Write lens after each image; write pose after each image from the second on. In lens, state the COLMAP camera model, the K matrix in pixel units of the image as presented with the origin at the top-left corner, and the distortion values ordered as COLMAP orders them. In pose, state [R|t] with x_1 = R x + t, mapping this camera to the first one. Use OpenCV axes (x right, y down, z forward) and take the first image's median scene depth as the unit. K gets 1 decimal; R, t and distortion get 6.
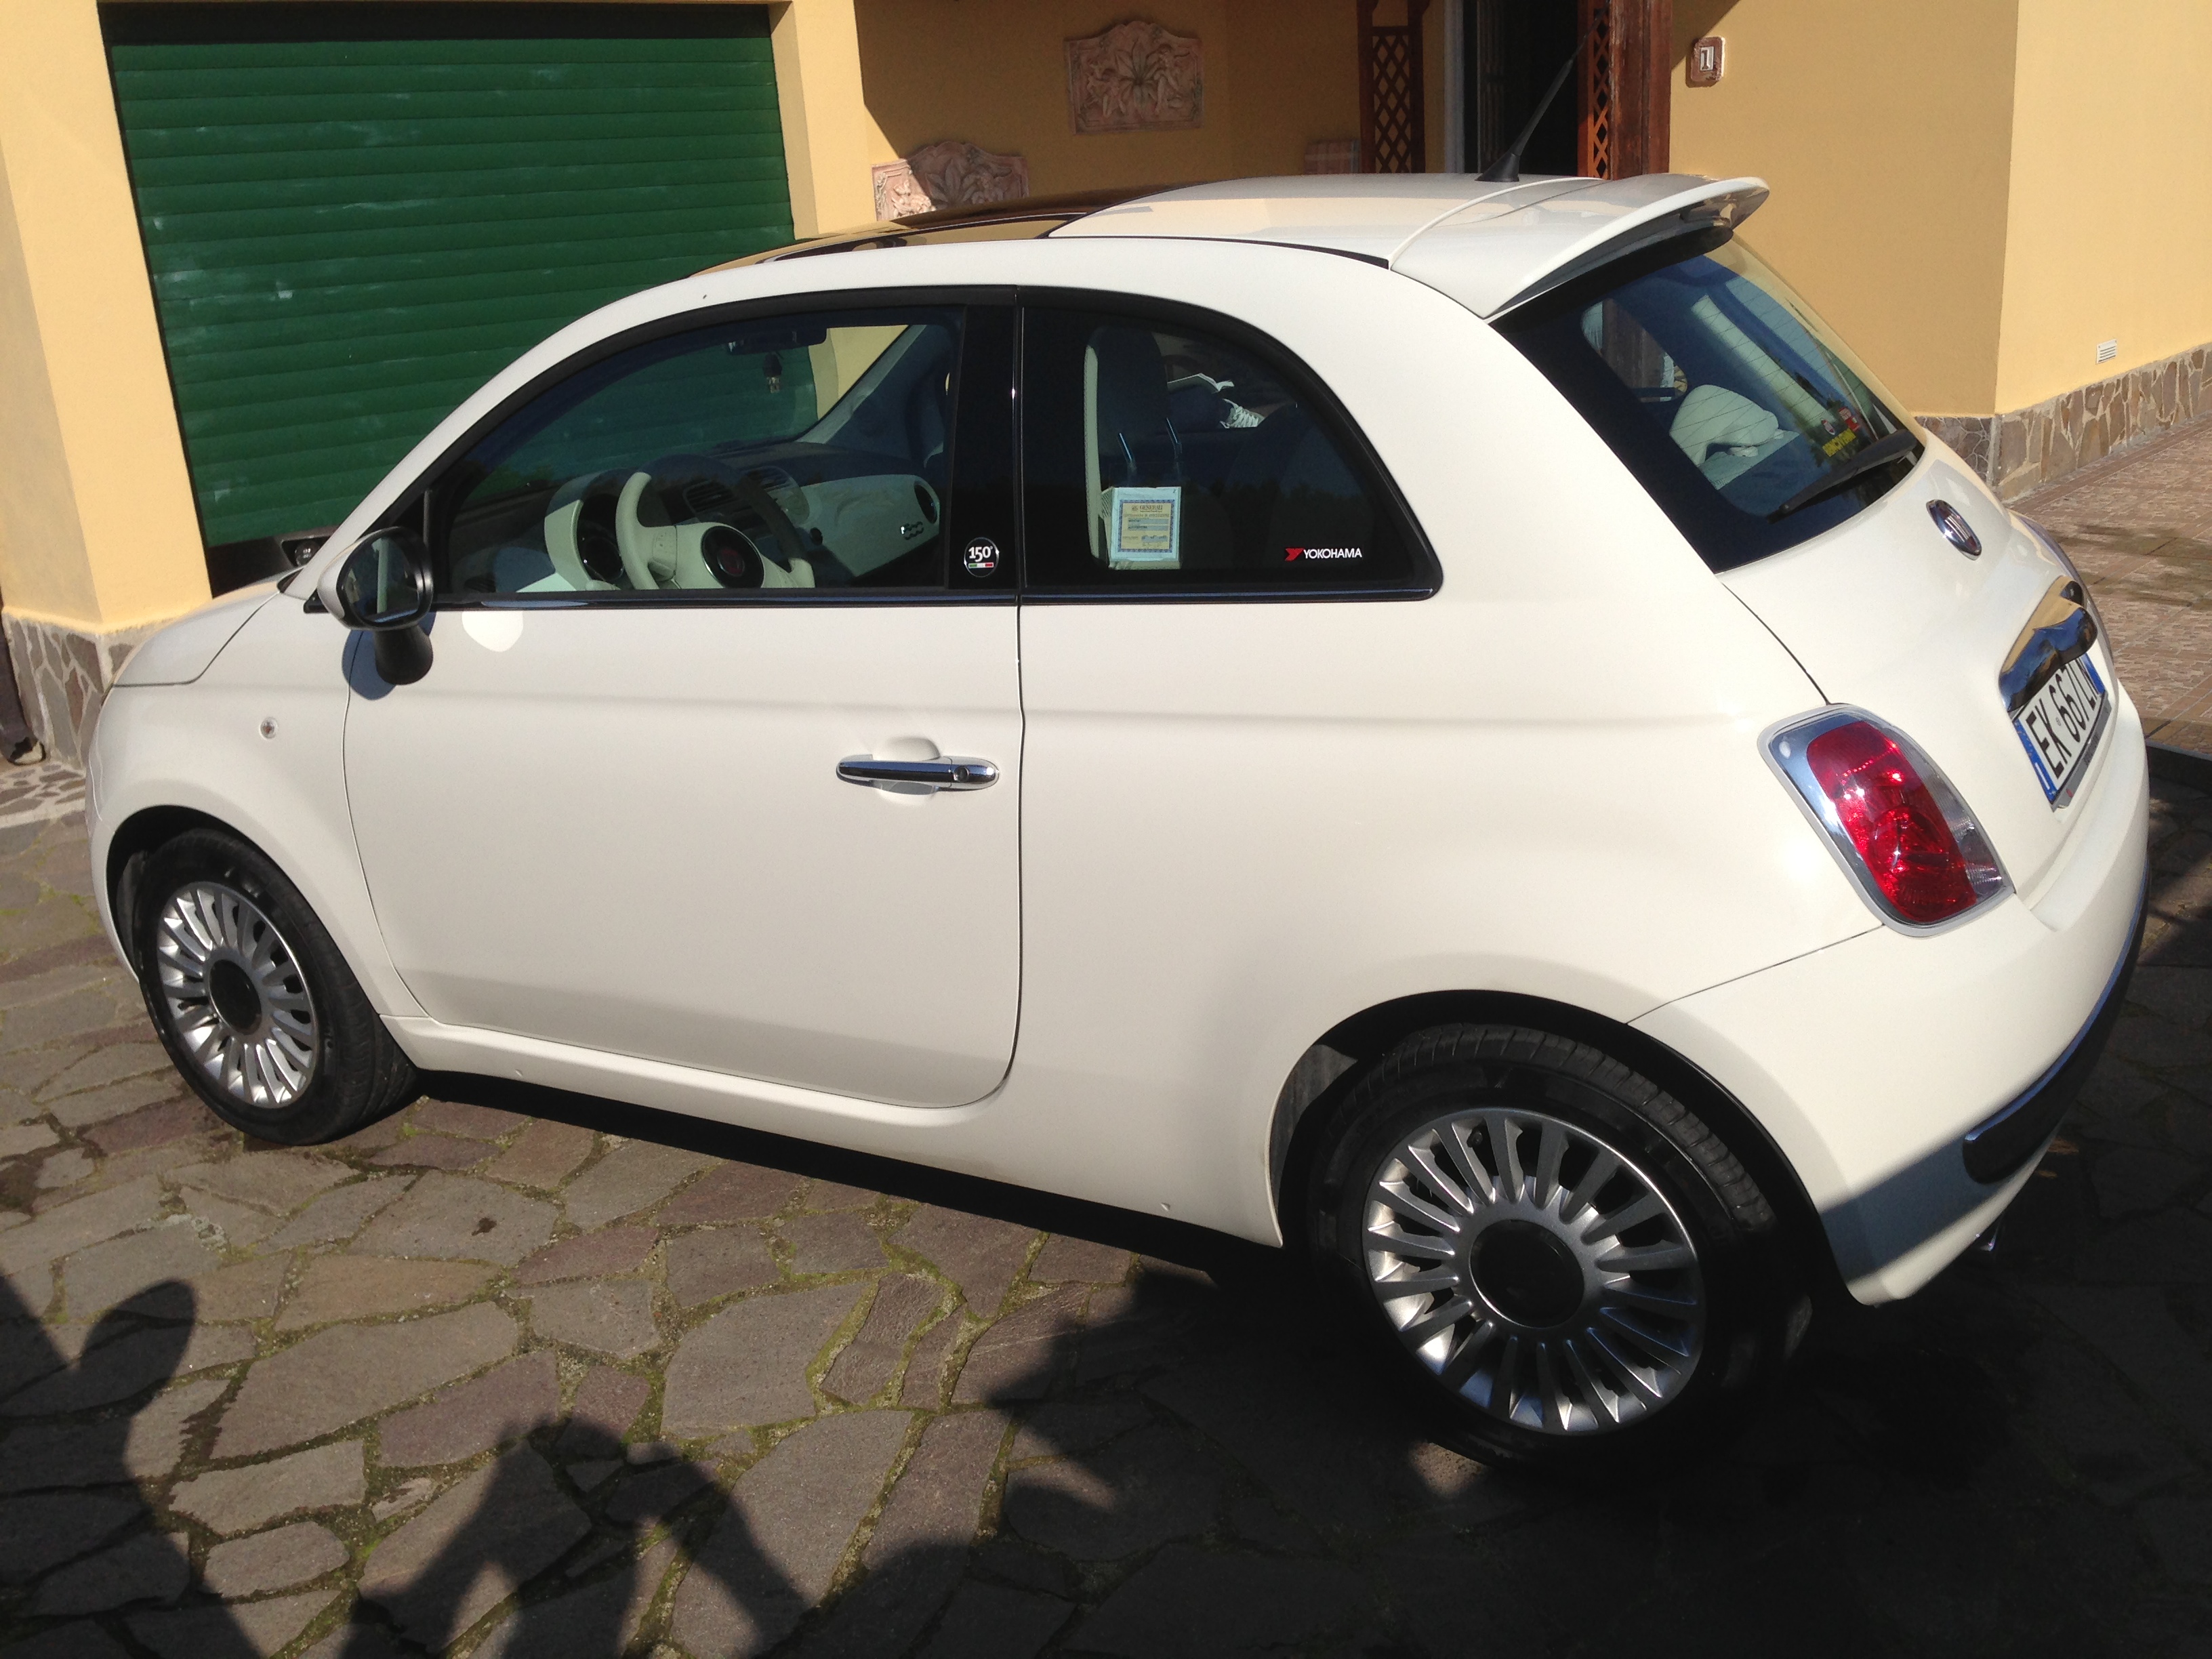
lens RADIAL K [[2010.4, 0, 1106.0], [0, 2010.4, 829.5], [0, 0, 1]] dist [0.157189, -0.283971]
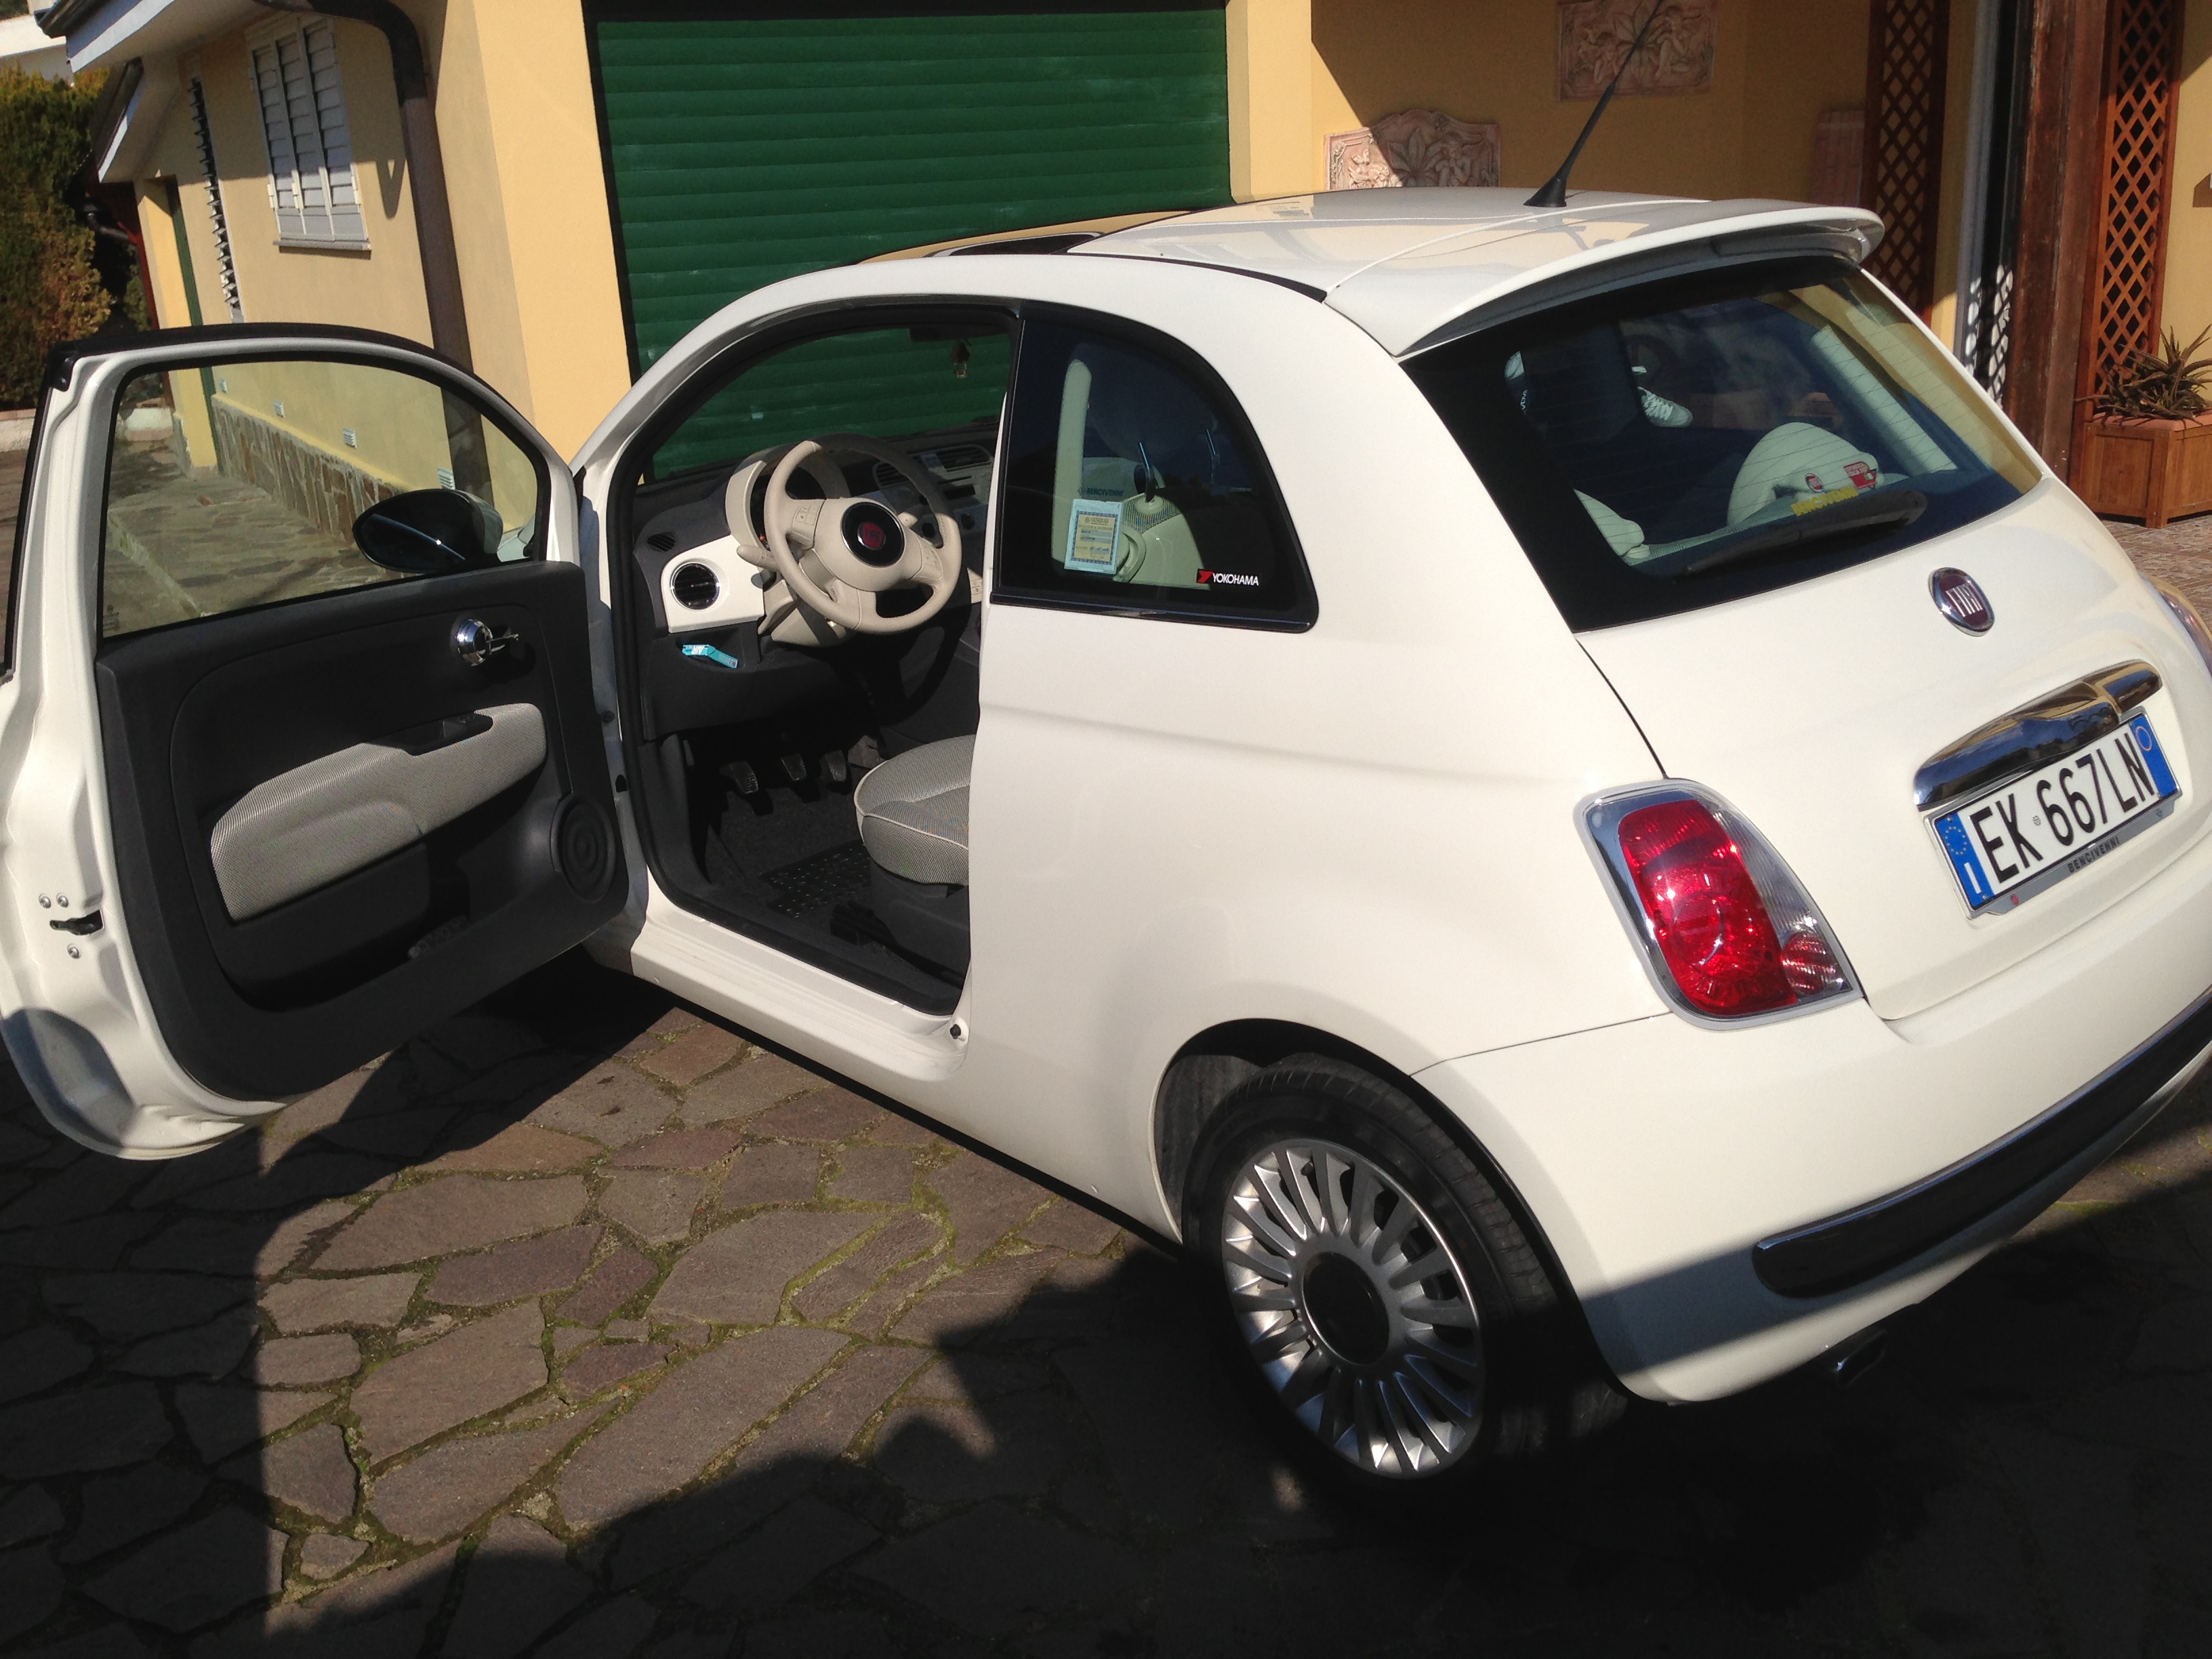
lens RADIAL K [[2010.4, 0, 1106.0], [0, 2010.4, 829.5], [0, 0, 1]] dist [0.157189, -0.283971]
pose [[0.952260, 0.111447, -0.284219, 0.311409], [-0.104582, 0.993741, 0.039265, -0.039050], [0.286816, -0.007666, 0.957955, 0.004081]]
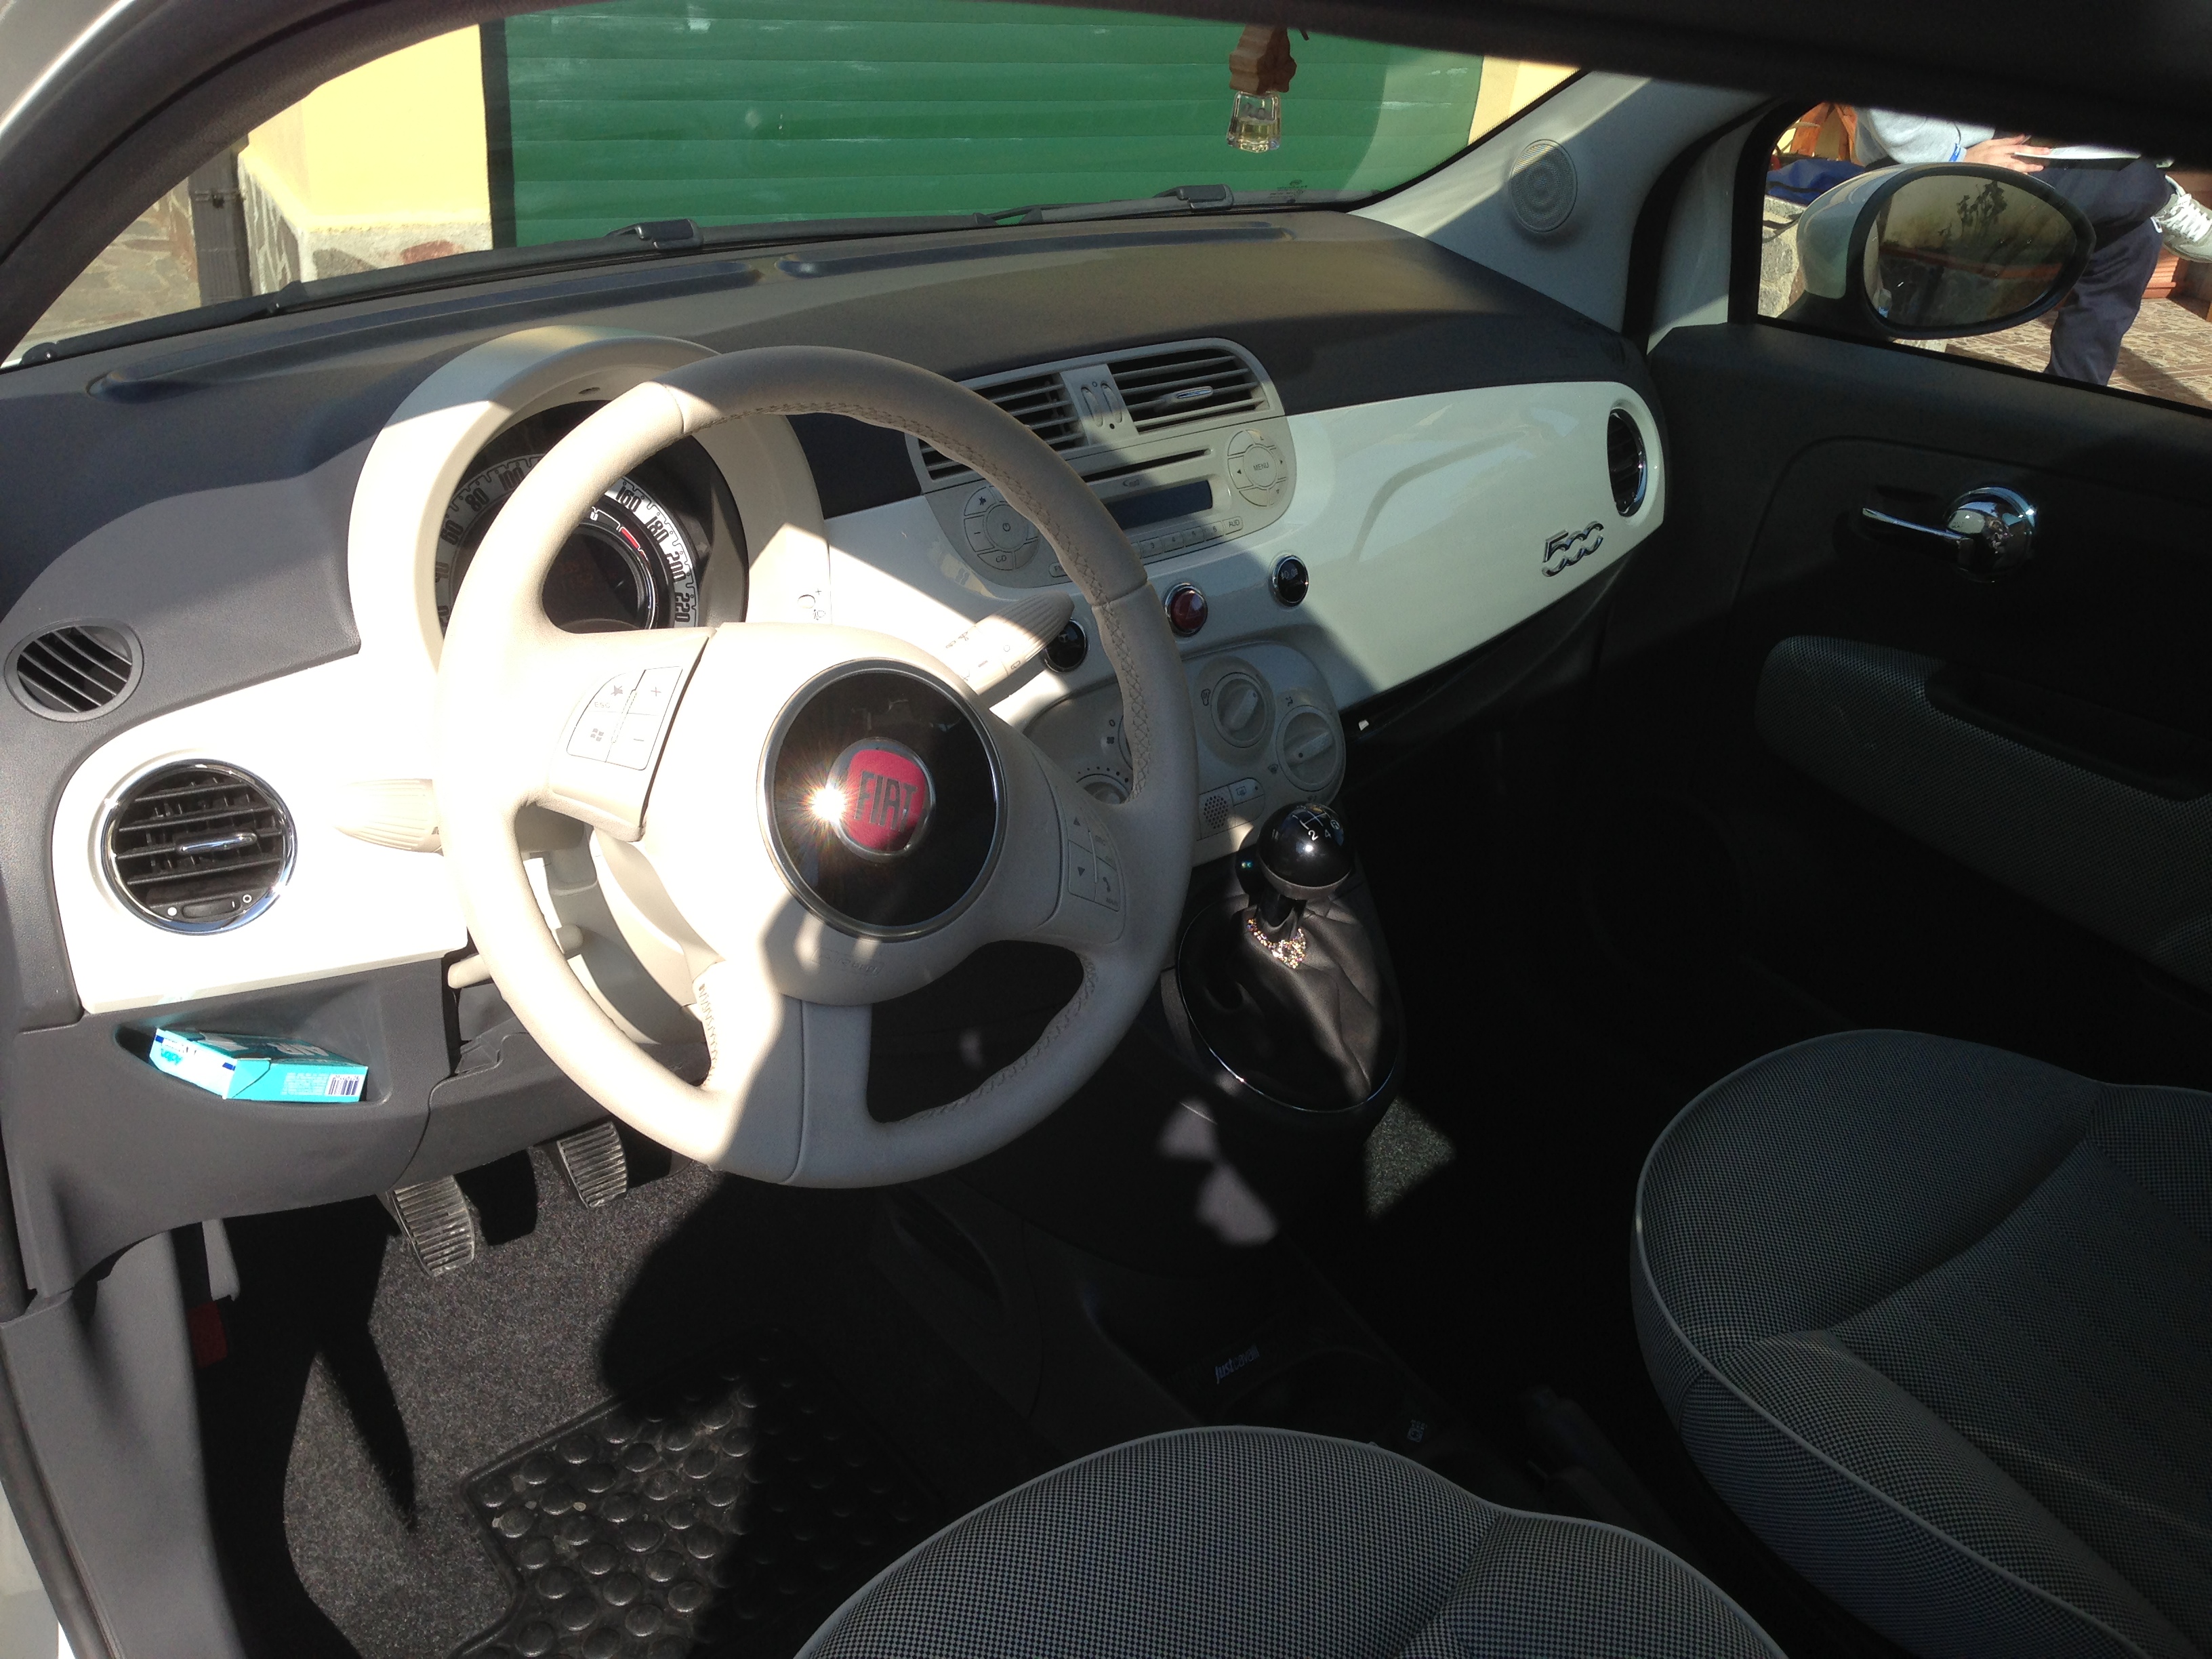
lens RADIAL K [[2014.3, 0, 1131.3], [0, 2014.3, 834.9], [0, 0, 1]] dist [0.147466, -0.296532]
pose [[0.936712, 0.275560, -0.215958, -0.112737], [-0.231439, 0.950220, 0.208612, -0.233731], [0.262693, -0.145428, 0.953857, 0.906202]]
